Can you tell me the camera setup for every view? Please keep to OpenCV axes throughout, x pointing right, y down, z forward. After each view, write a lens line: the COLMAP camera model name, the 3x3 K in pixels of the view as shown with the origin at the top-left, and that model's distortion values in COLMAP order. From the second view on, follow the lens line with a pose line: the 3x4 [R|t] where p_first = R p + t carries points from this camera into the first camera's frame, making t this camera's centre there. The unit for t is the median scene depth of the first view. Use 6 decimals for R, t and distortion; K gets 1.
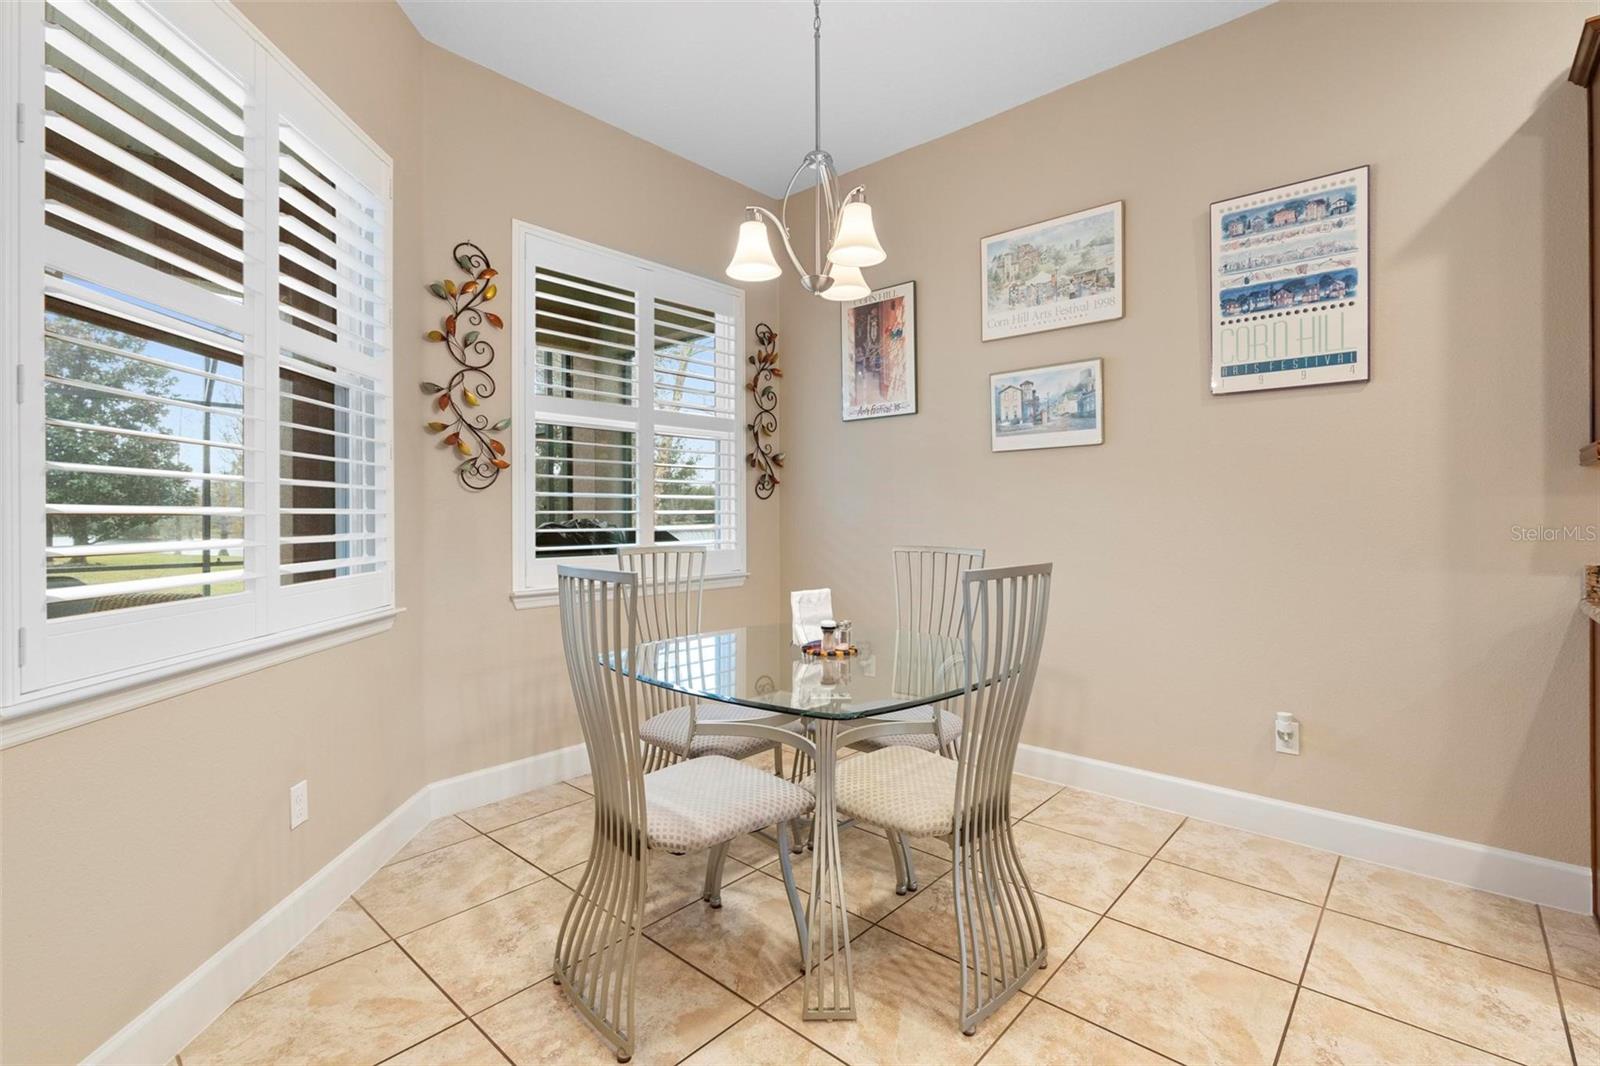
lens RADIAL K [[728.3, 0, 798.3], [0, 728.3, 517.7], [0, 0, 1]] dist [-0.011046, 0.005288]
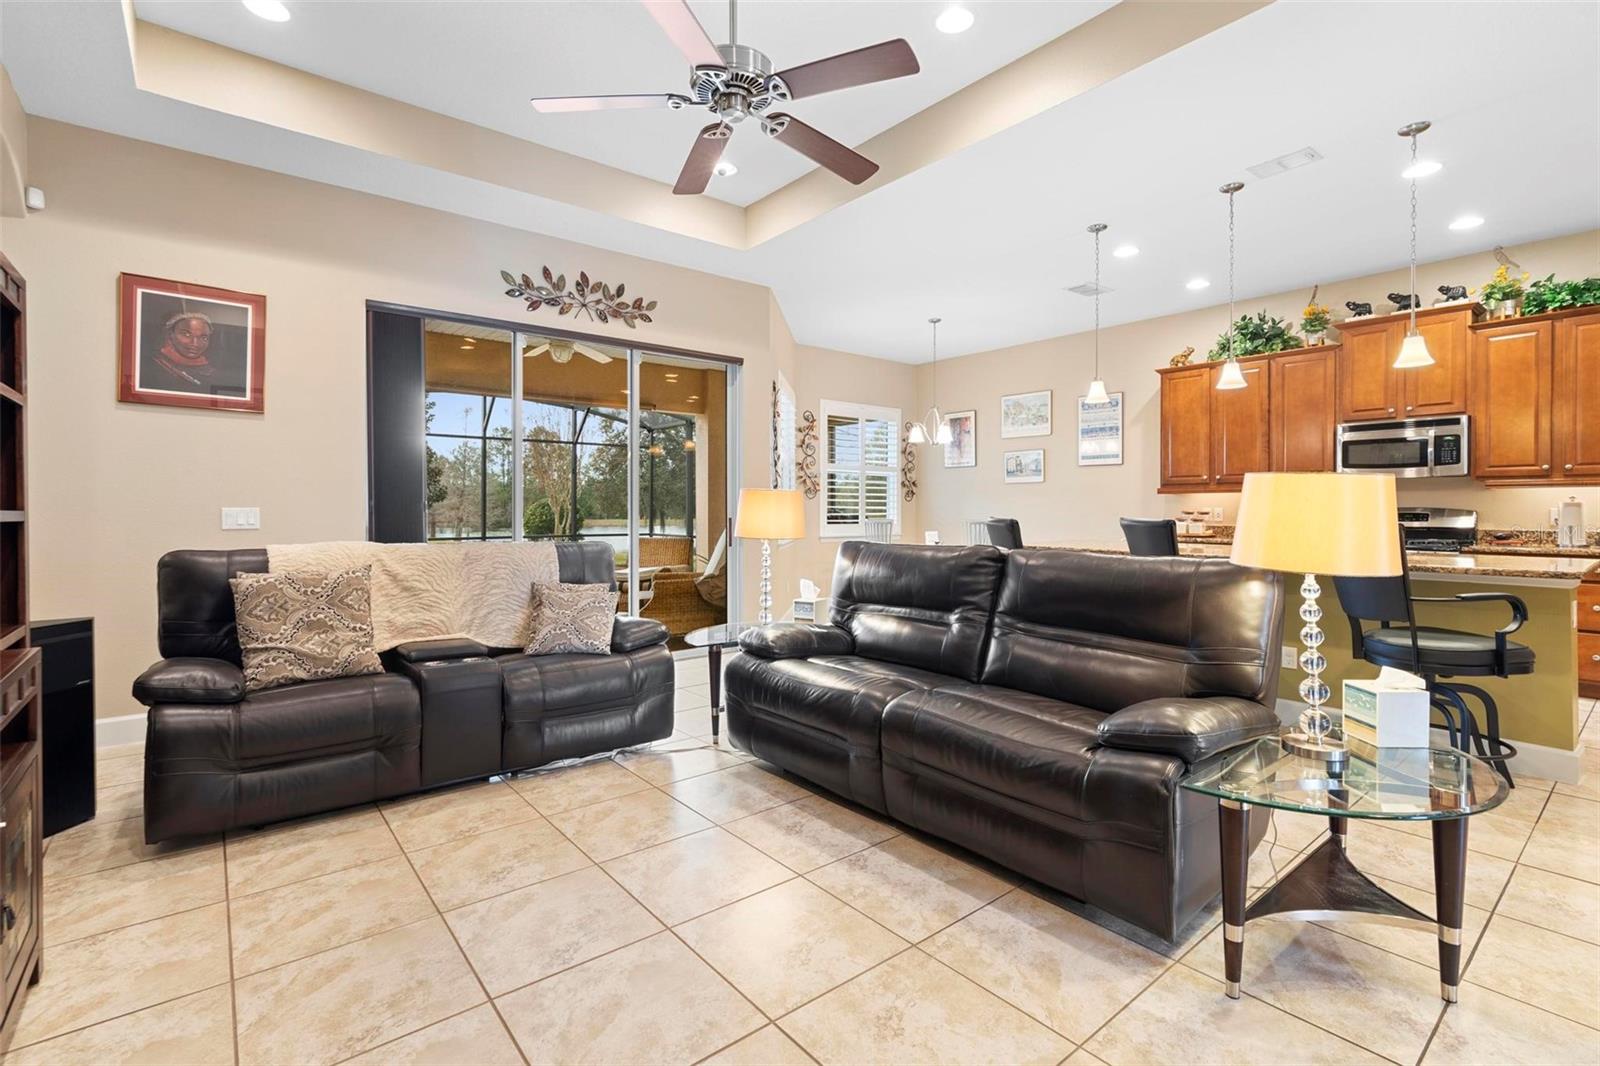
lens RADIAL K [[728.3, 0, 795.2], [0, 728.3, 517.6], [0, 0, 1]] dist [-0.011046, 0.005288]
pose [[0.987743, 0.006446, -0.155956, -0.057278], [-0.005195, 0.999951, 0.008425, 0.010458], [0.156003, -0.007512, 0.987728, -1.700118]]
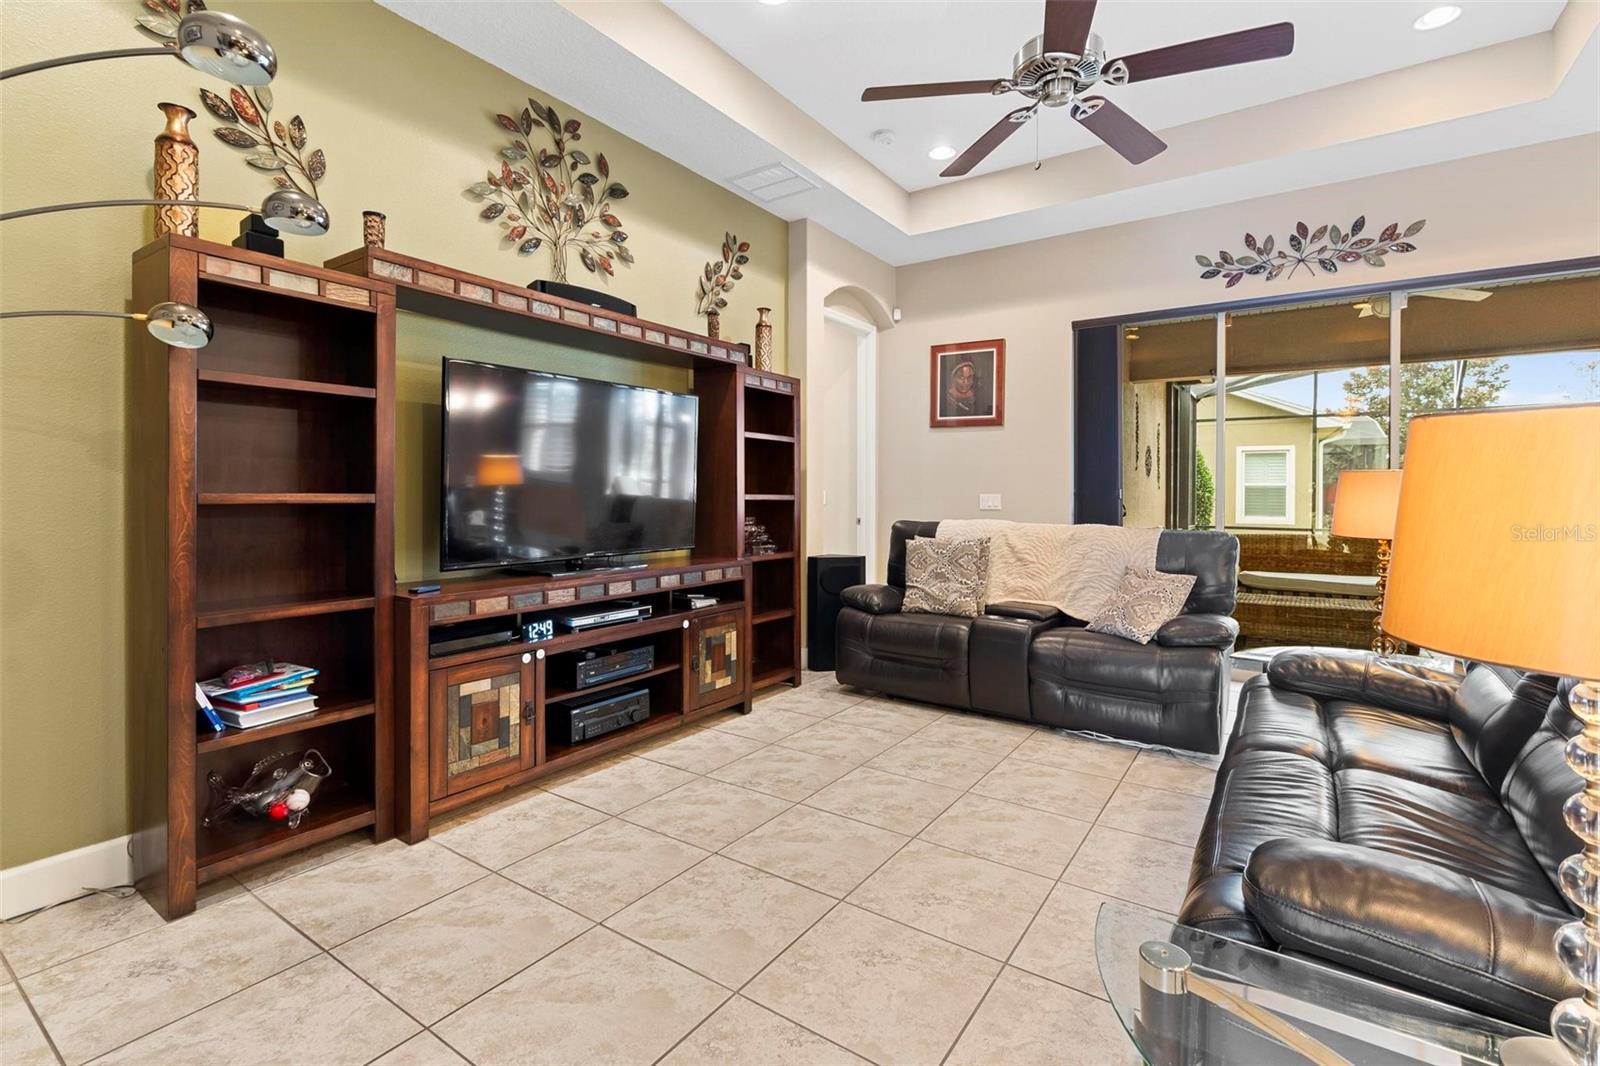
lens RADIAL K [[728.3, 0, 780.3], [0, 728.3, 501.3], [0, 0, 1]] dist [-0.011046, 0.005288]
pose [[0.119278, 0.015370, -0.992742, 0.496694], [-0.009241, 0.999854, 0.014369, 0.005656], [0.992818, 0.007460, 0.119402, -1.324073]]
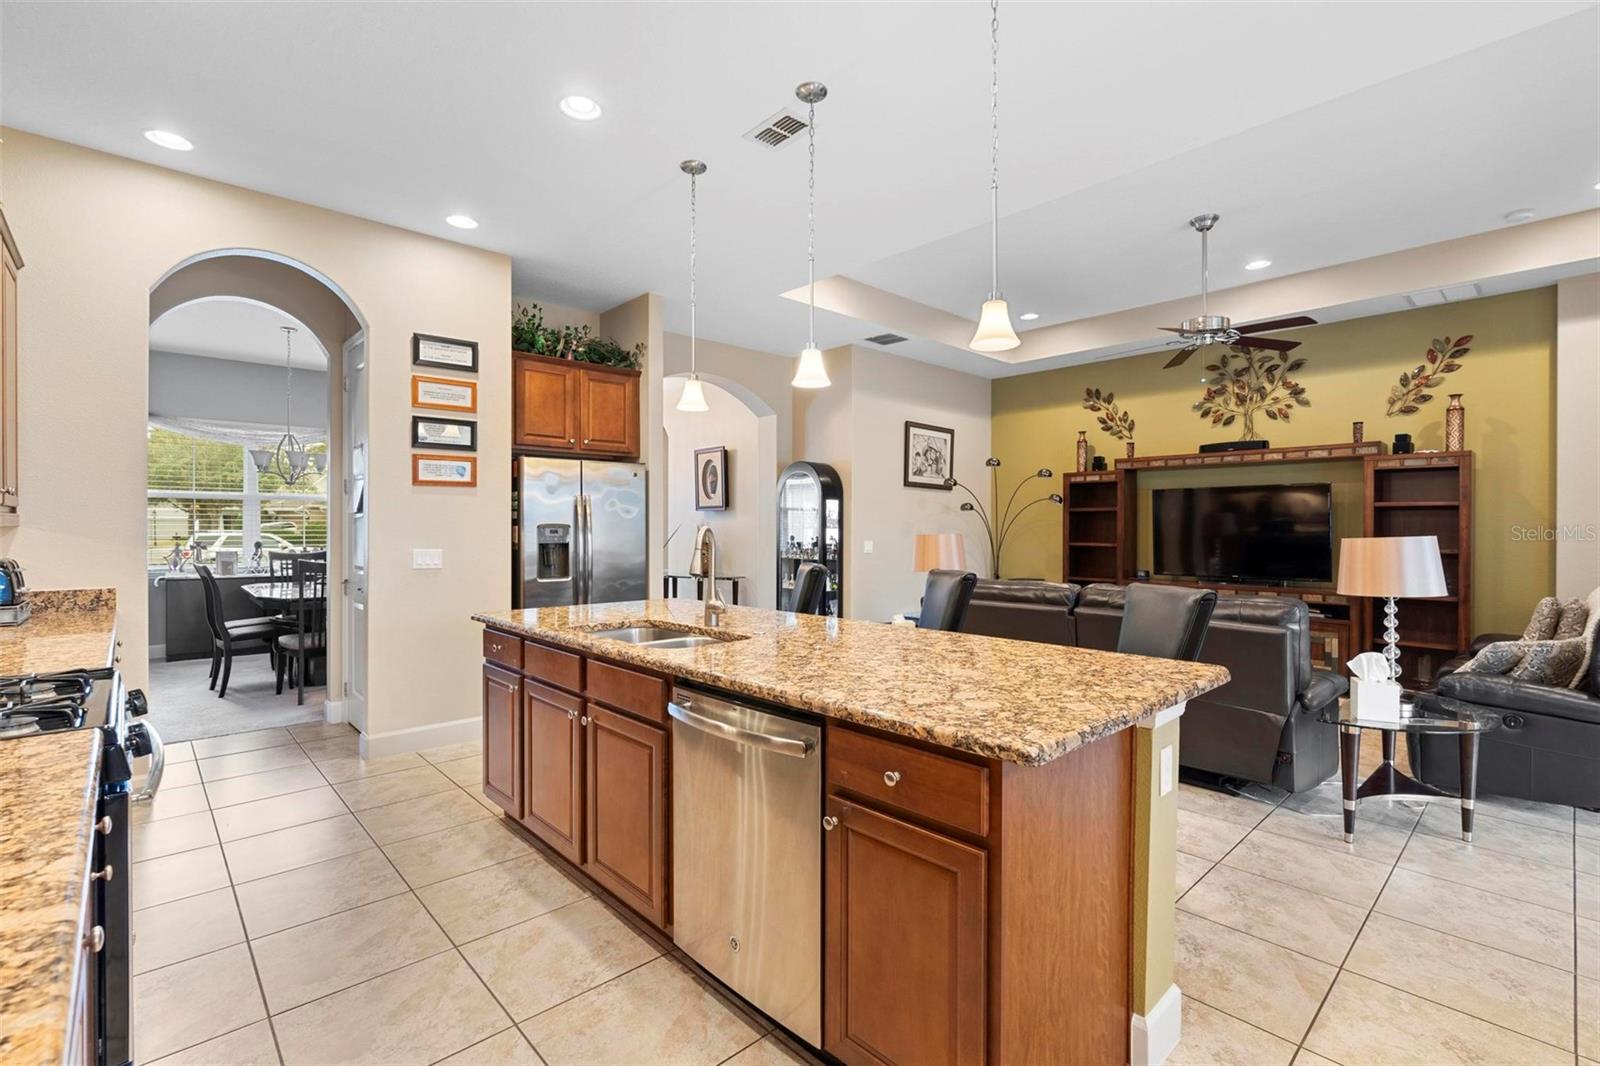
lens RADIAL K [[728.3, 0, 798.5], [0, 728.3, 530.0], [0, 0, 1]] dist [-0.011046, 0.005288]
pose [[-0.995413, 0.002030, 0.095654, 0.446125], [0.002858, 0.999960, 0.008515, -0.050276], [-0.095633, 0.008749, -0.995378, 0.661381]]
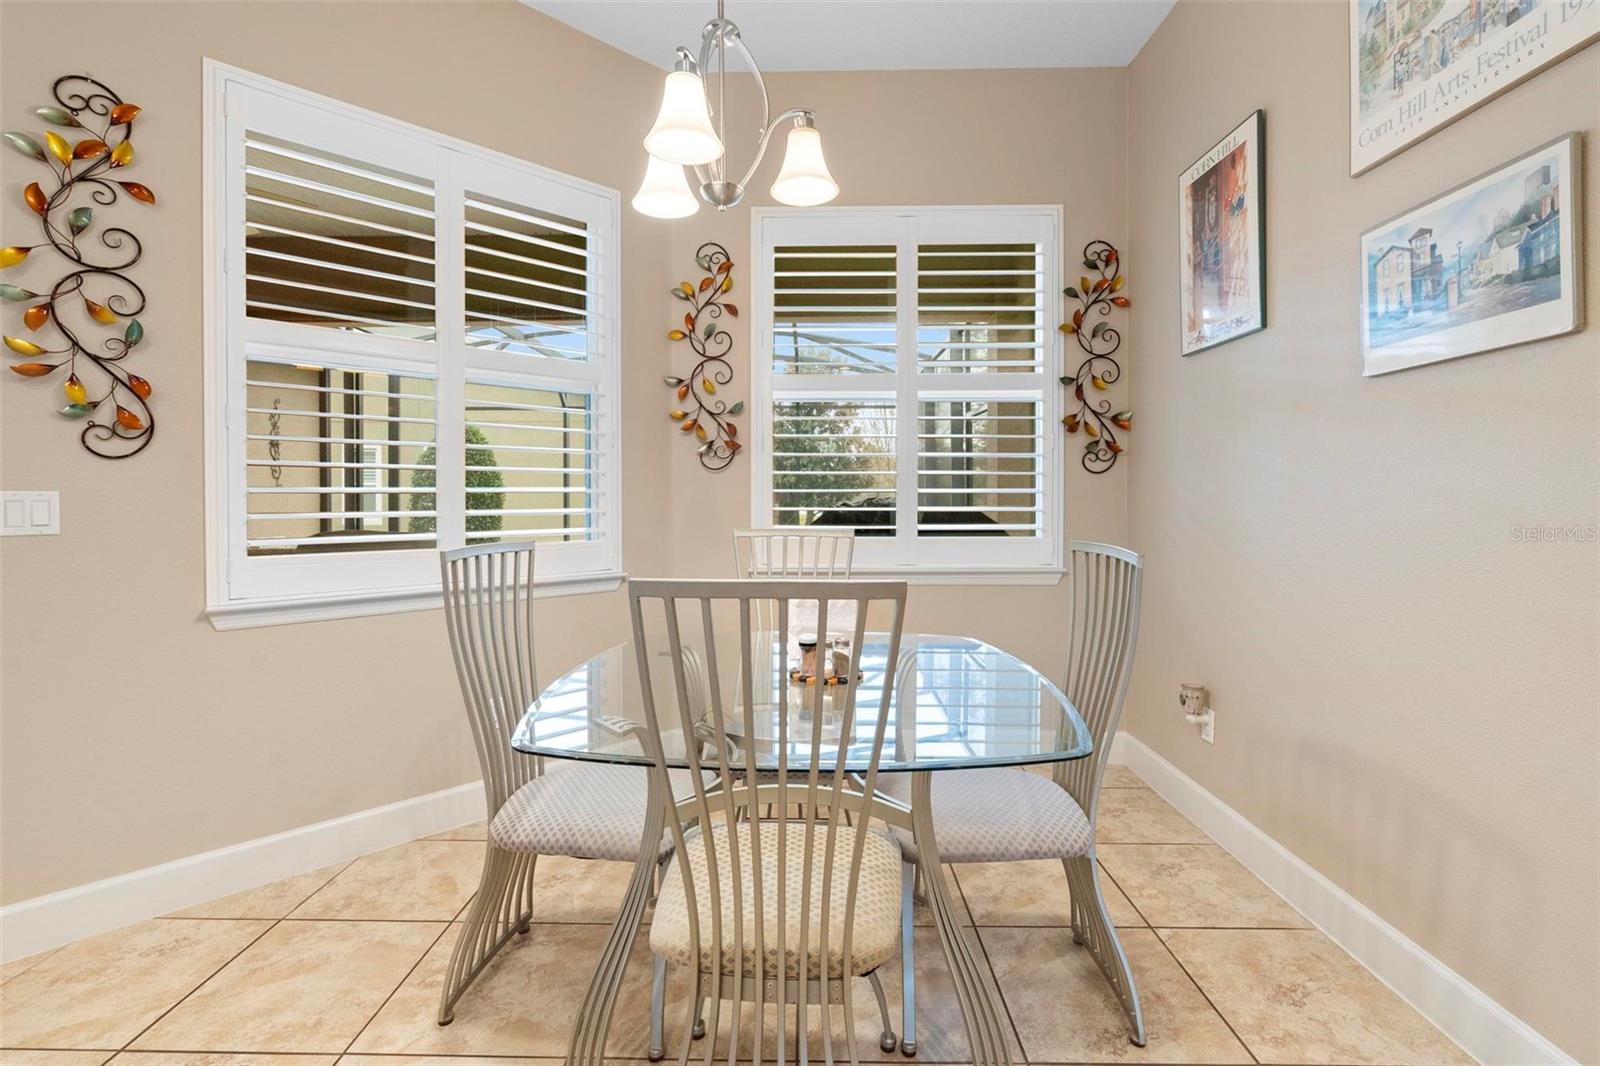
lens RADIAL K [[728.3, 0, 794.2], [0, 728.3, 500.1], [0, 0, 1]] dist [-0.011046, 0.005288]
pose [[0.655124, 0.009222, -0.755465, 0.427701], [-0.004537, 0.999955, 0.008273, -0.003518], [0.755508, -0.001992, 0.655136, 0.361312]]
